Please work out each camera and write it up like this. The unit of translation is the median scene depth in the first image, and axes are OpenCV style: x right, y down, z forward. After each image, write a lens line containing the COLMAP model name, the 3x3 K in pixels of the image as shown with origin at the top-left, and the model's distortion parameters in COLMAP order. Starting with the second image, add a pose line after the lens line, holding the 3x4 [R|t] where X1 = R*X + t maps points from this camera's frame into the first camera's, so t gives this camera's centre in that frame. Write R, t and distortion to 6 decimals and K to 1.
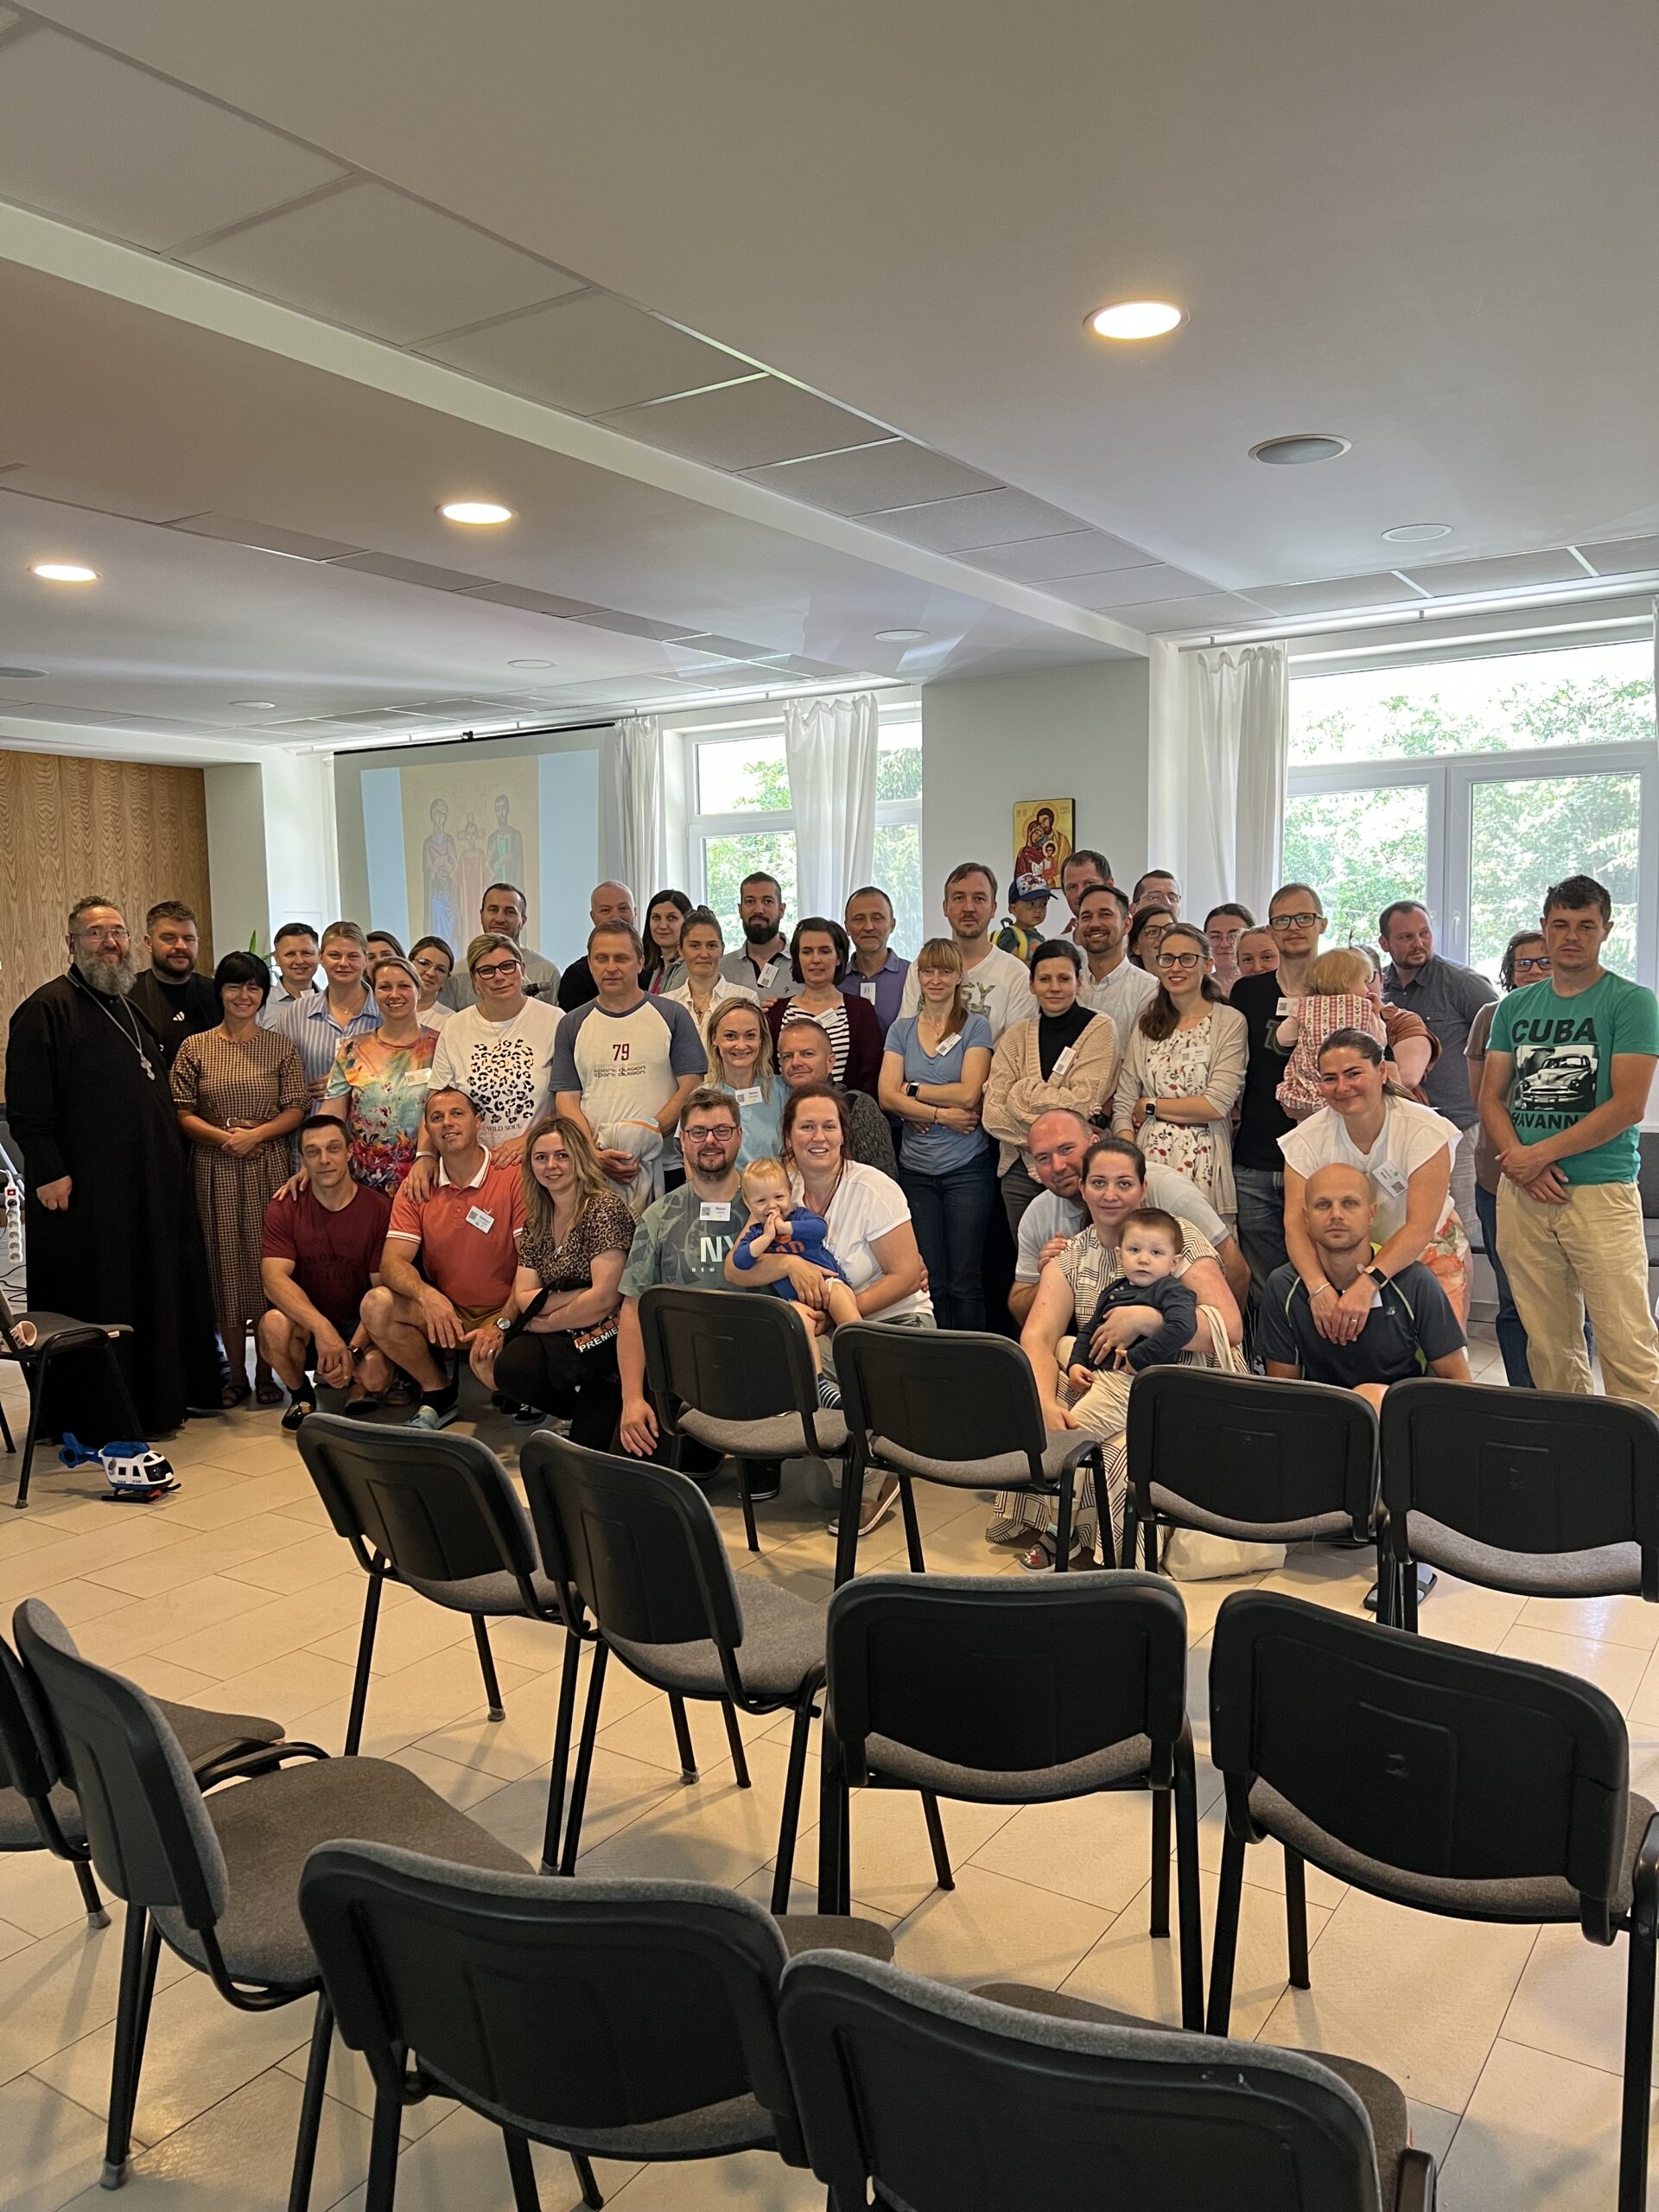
lens RADIAL K [[1668.8, 0, 831.4], [0, 1668.8, 1099.5], [0, 0, 1]] dist [-0.001683, -0.001840]
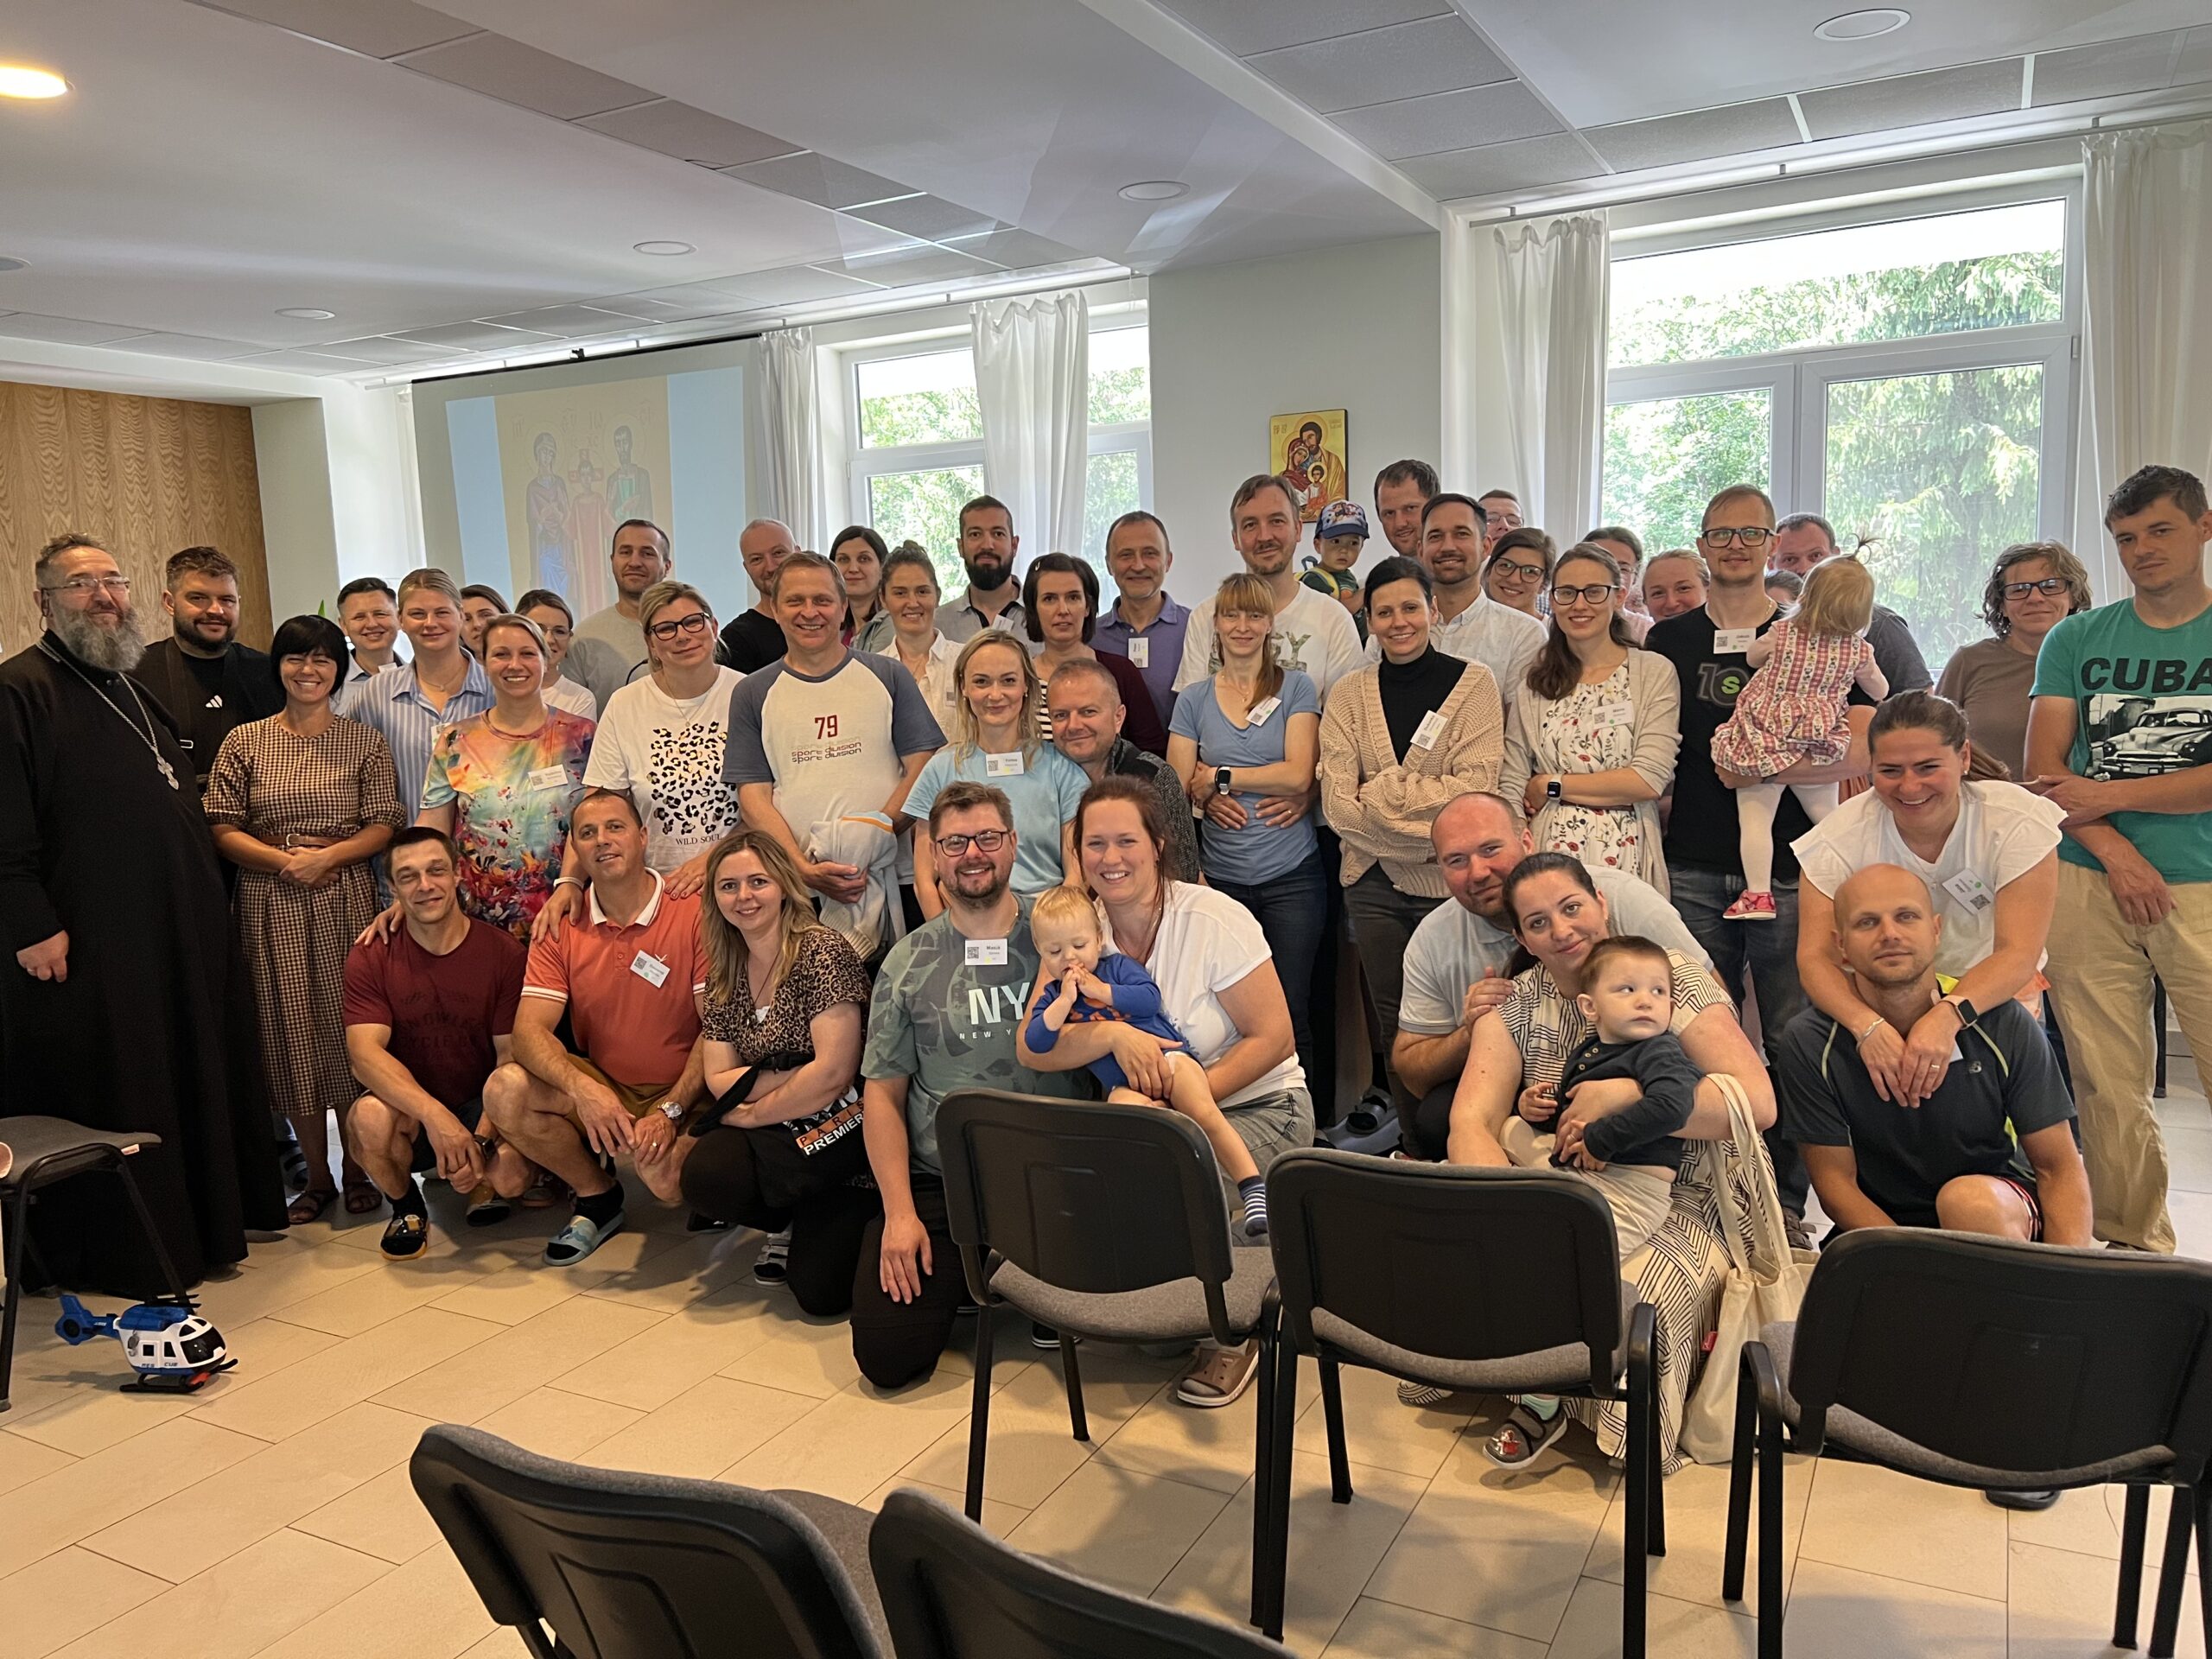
lens RADIAL K [[1668.8, 0, 1097.9], [0, 1668.8, 840.7], [0, 0, 1]] dist [-0.001683, -0.001840]
pose [[0.995236, -0.032076, 0.092069, -0.072750], [0.028265, 0.998701, 0.042404, -0.008706], [-0.093309, -0.039600, 0.994849, 0.233582]]
